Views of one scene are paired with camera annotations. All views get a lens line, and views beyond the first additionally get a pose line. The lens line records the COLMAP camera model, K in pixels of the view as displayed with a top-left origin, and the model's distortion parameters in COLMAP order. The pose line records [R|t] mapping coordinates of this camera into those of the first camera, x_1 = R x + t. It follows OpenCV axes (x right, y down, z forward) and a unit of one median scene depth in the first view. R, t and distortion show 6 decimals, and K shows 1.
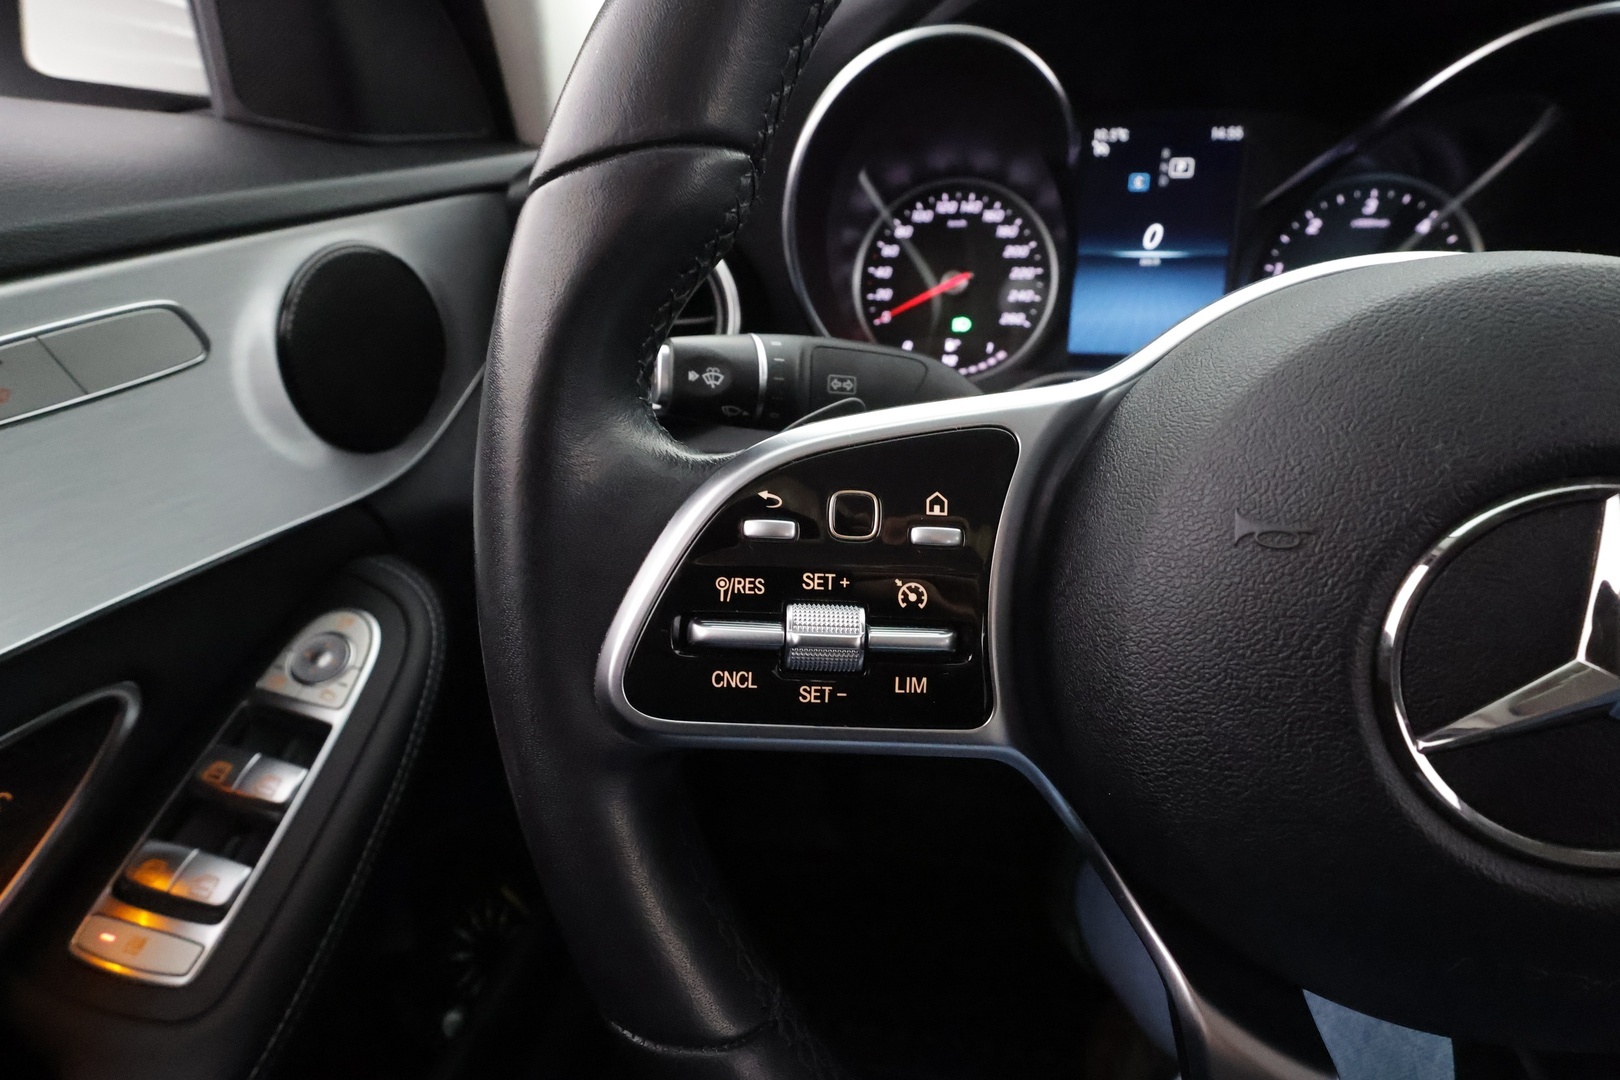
lens RADIAL K [[820.2, 0, 814.1], [0, 820.2, 553.7], [0, 0, 1]] dist [-0.009102, 0.003428]
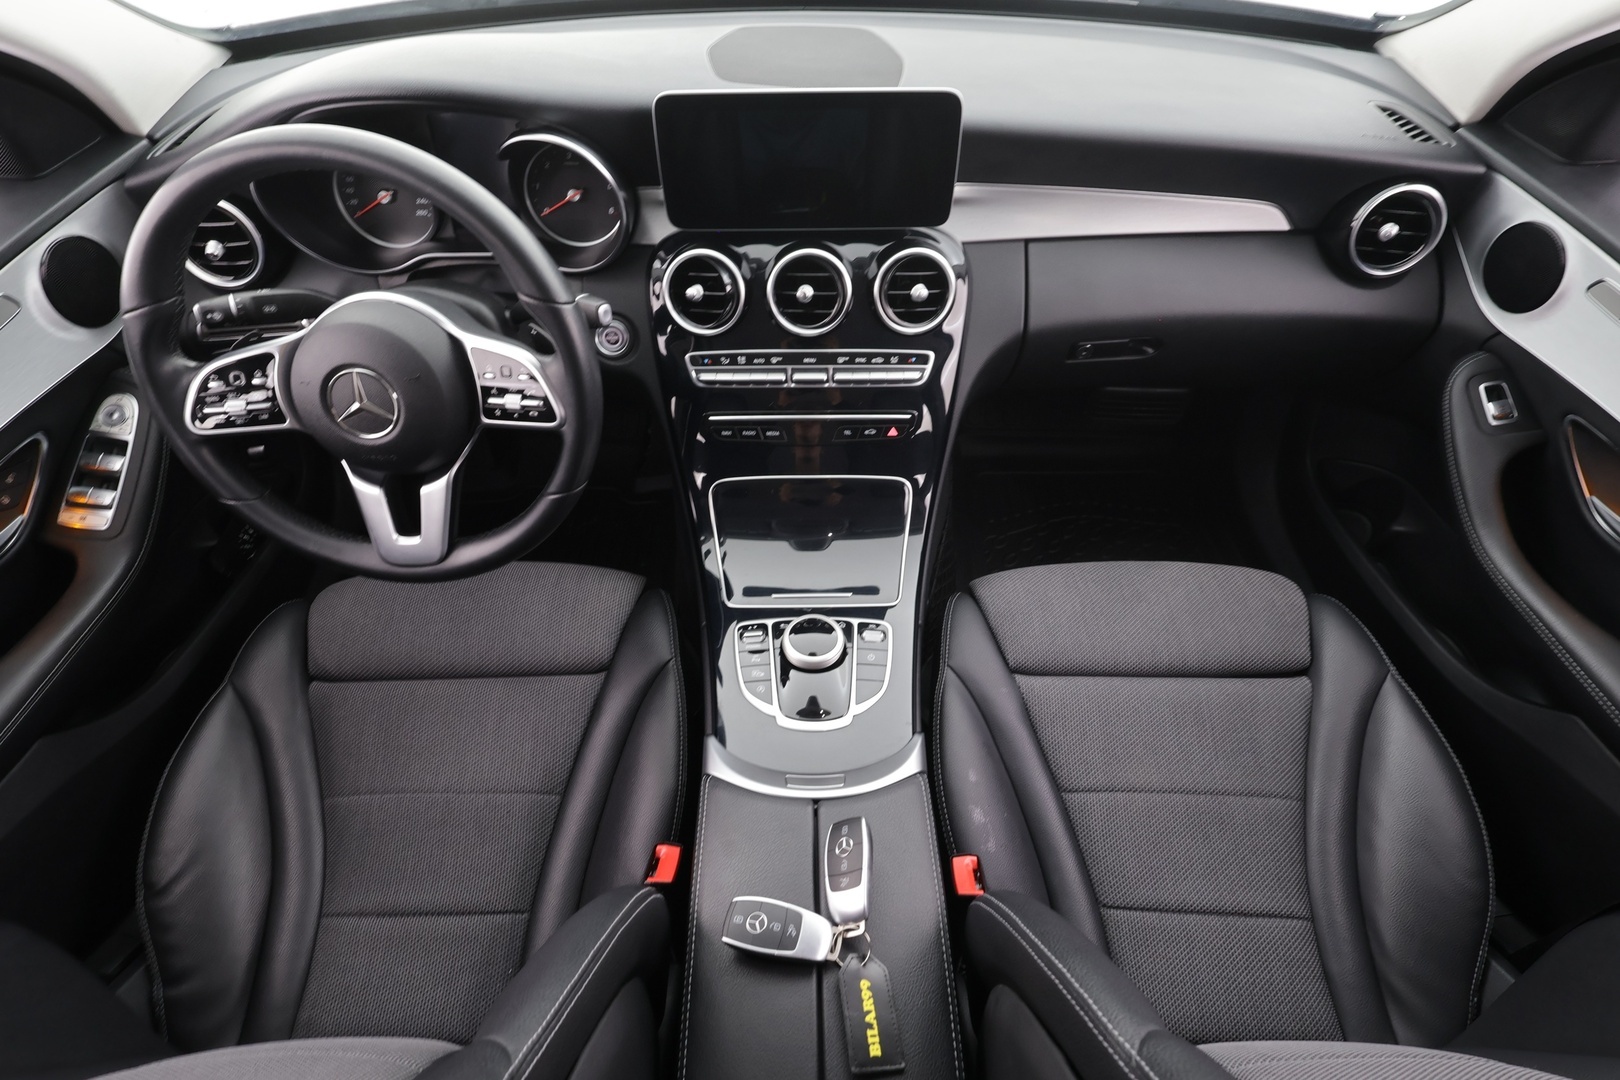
lens RADIAL K [[820.2, 0, 806.6], [0, 820.2, 551.3], [0, 0, 1]] dist [-0.009102, 0.003428]
pose [[0.986260, -0.113906, 0.119654, 1.034754], [0.058672, 0.918583, 0.390849, -0.309598], [-0.154432, -0.378458, 0.912645, -1.599996]]
